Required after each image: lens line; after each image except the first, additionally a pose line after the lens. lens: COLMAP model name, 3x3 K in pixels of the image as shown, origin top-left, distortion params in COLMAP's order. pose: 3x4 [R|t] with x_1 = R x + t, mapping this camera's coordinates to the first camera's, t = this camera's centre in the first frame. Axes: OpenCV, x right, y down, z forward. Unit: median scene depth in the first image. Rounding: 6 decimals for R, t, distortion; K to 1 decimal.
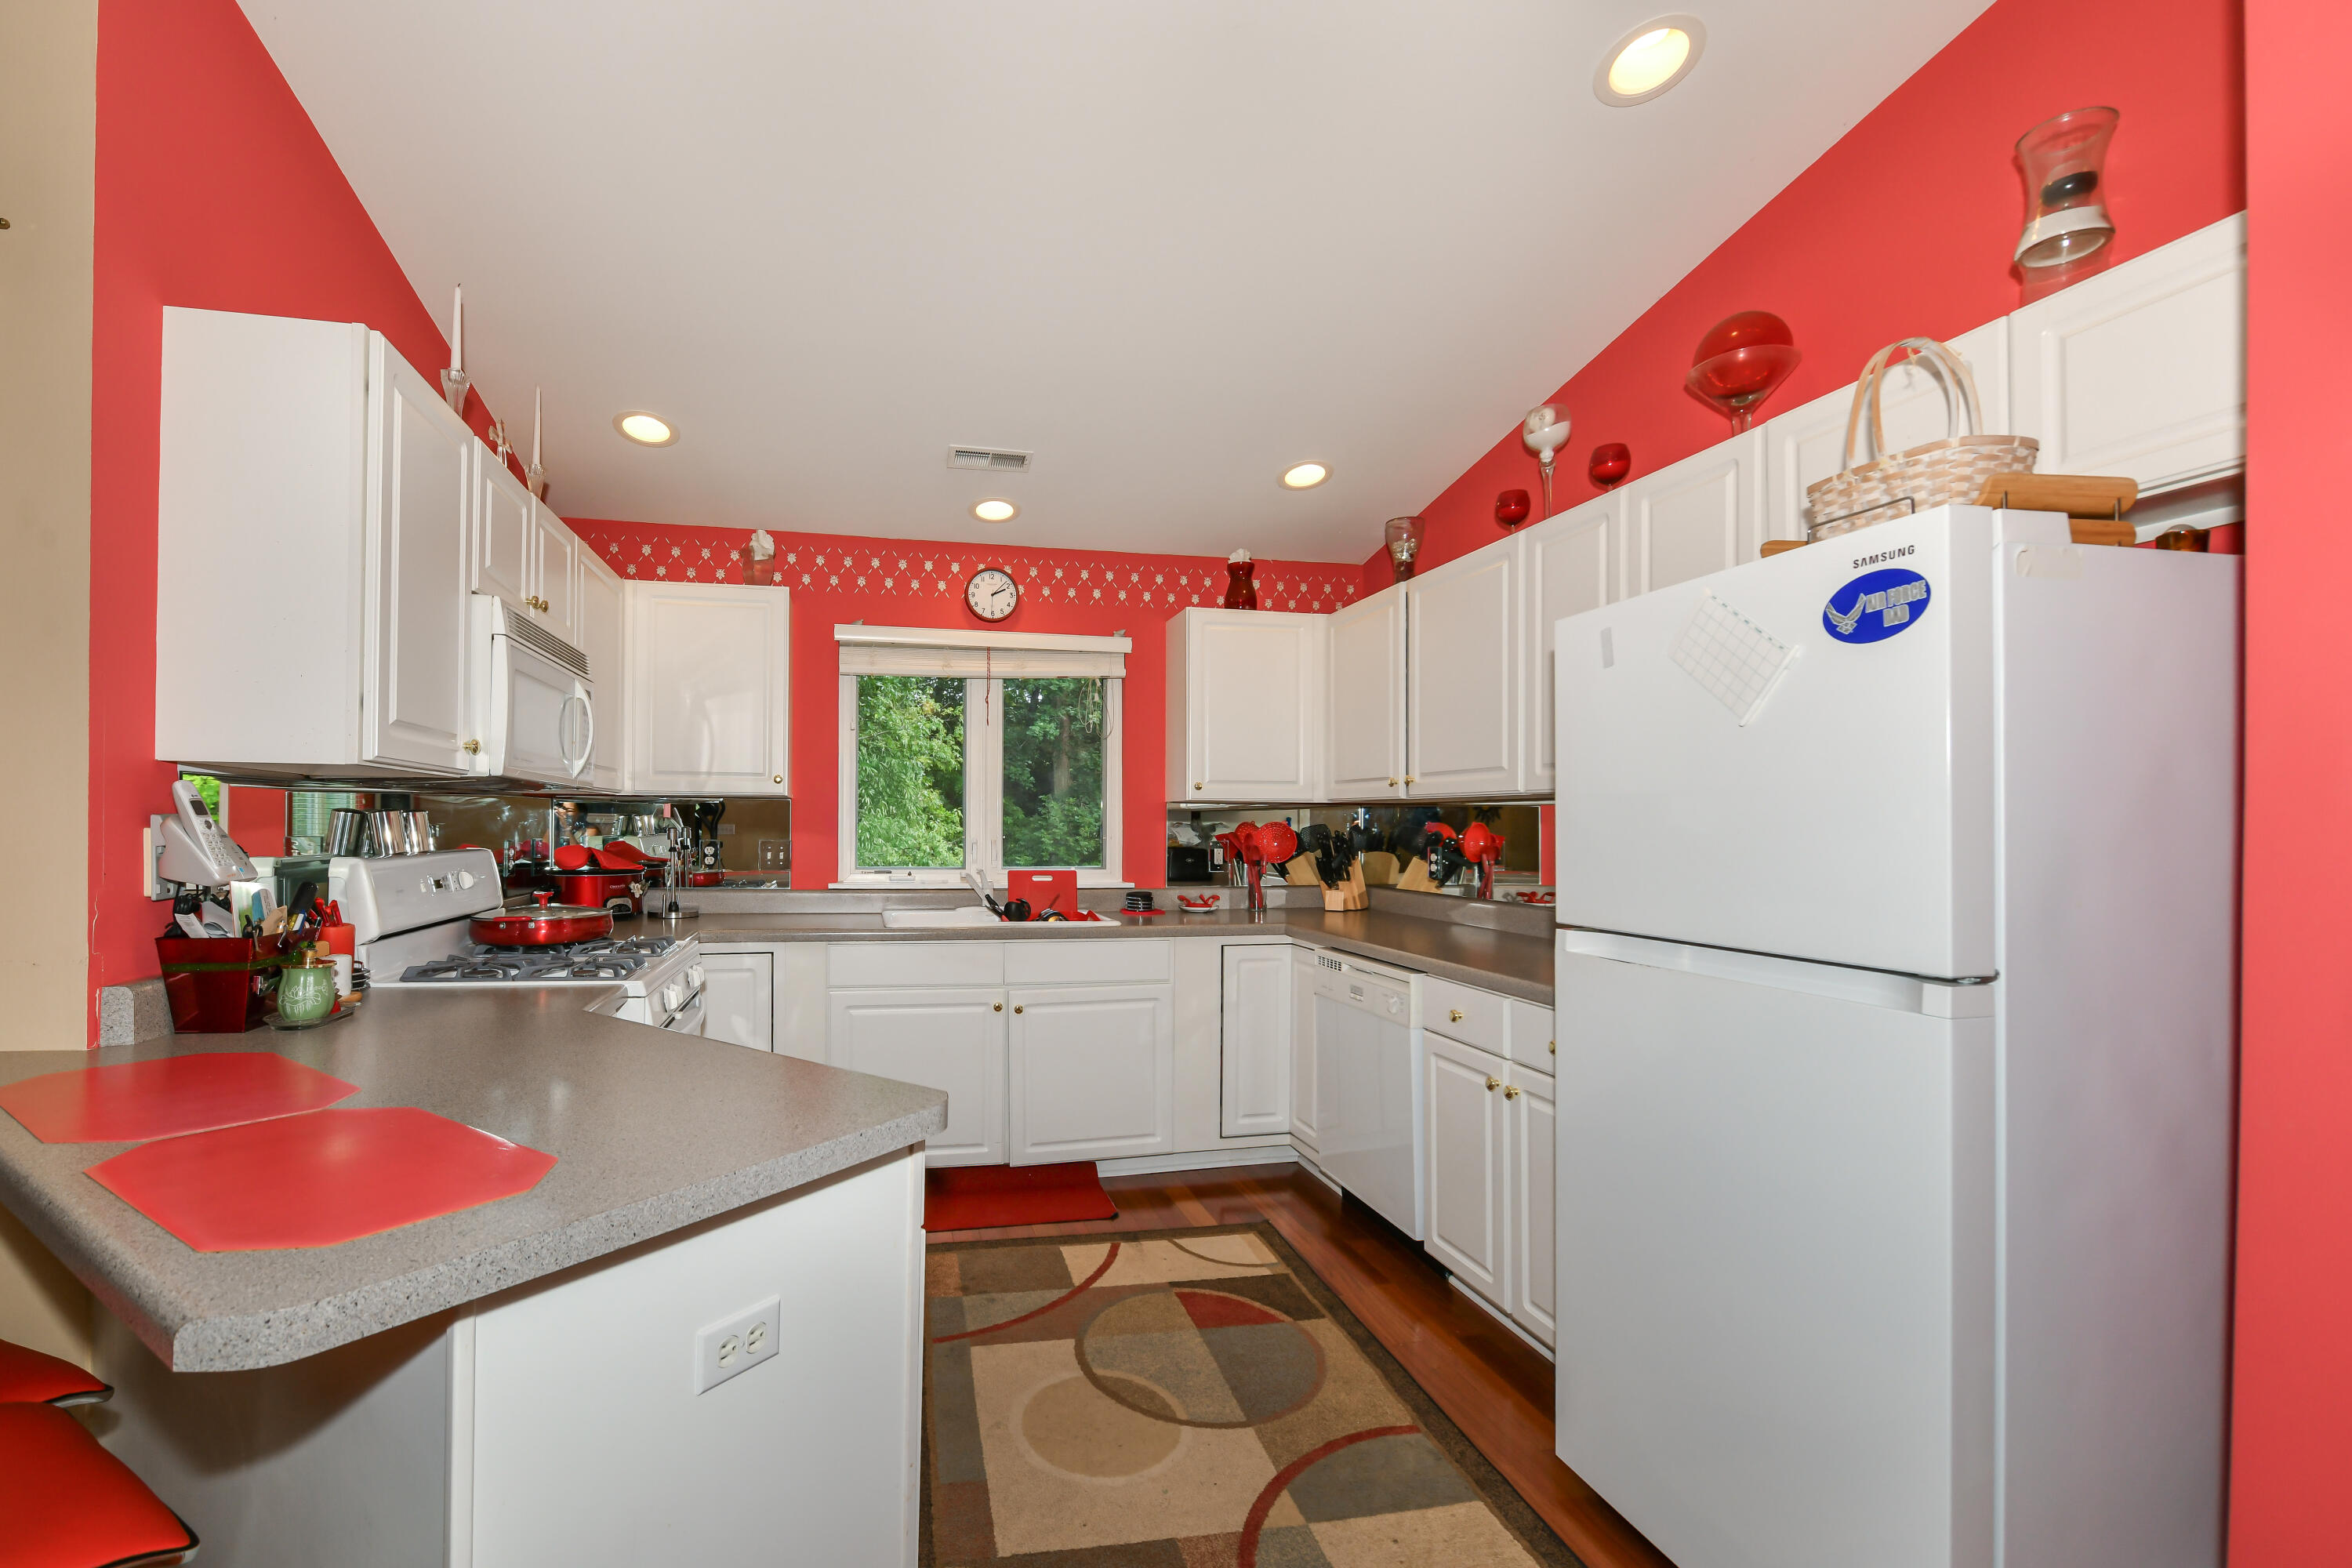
lens RADIAL K [[934.6, 0, 1175.9], [0, 934.6, 829.5], [0, 0, 1]] dist [-0.002789, -0.000198]
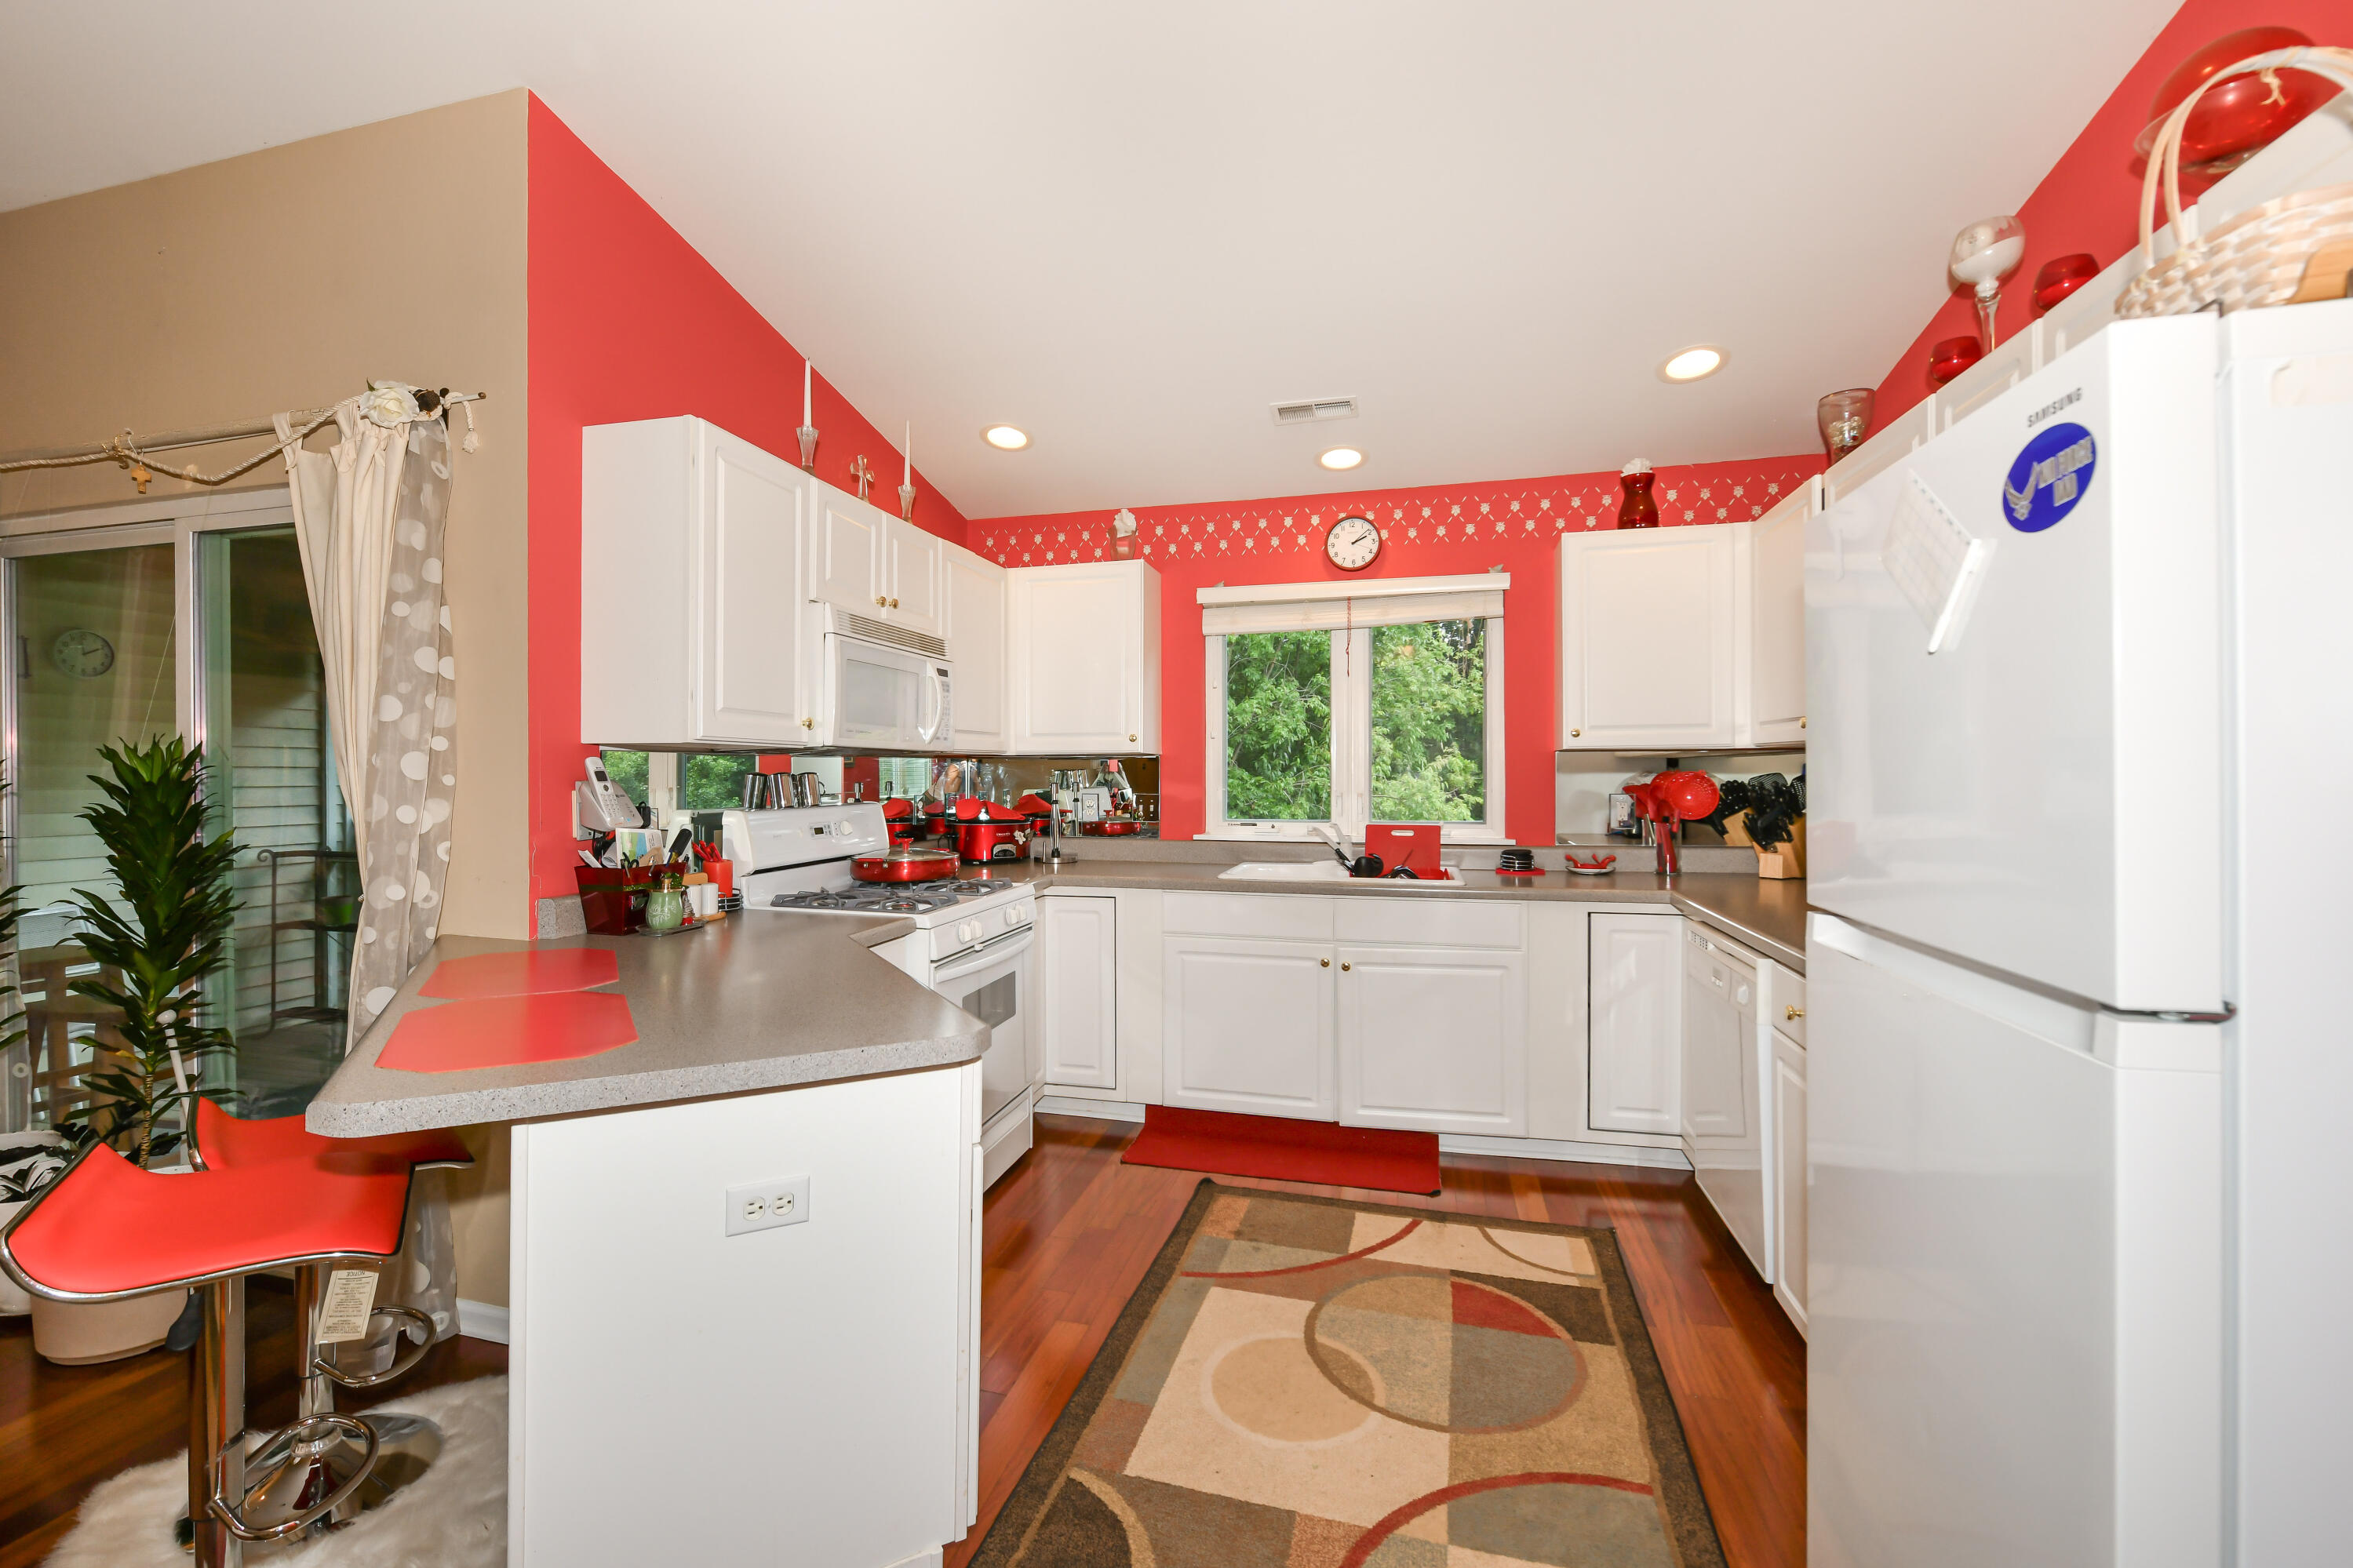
lens RADIAL K [[960.8, 0, 1176.5], [0, 960.8, 784.0], [0, 0, 1]] dist [-0.002818, -0.000435]
pose [[0.905090, -0.004330, -0.425197, 0.134369], [0.005816, 0.999981, 0.002196, -0.003386], [0.425179, -0.004461, 0.905098, 0.016076]]
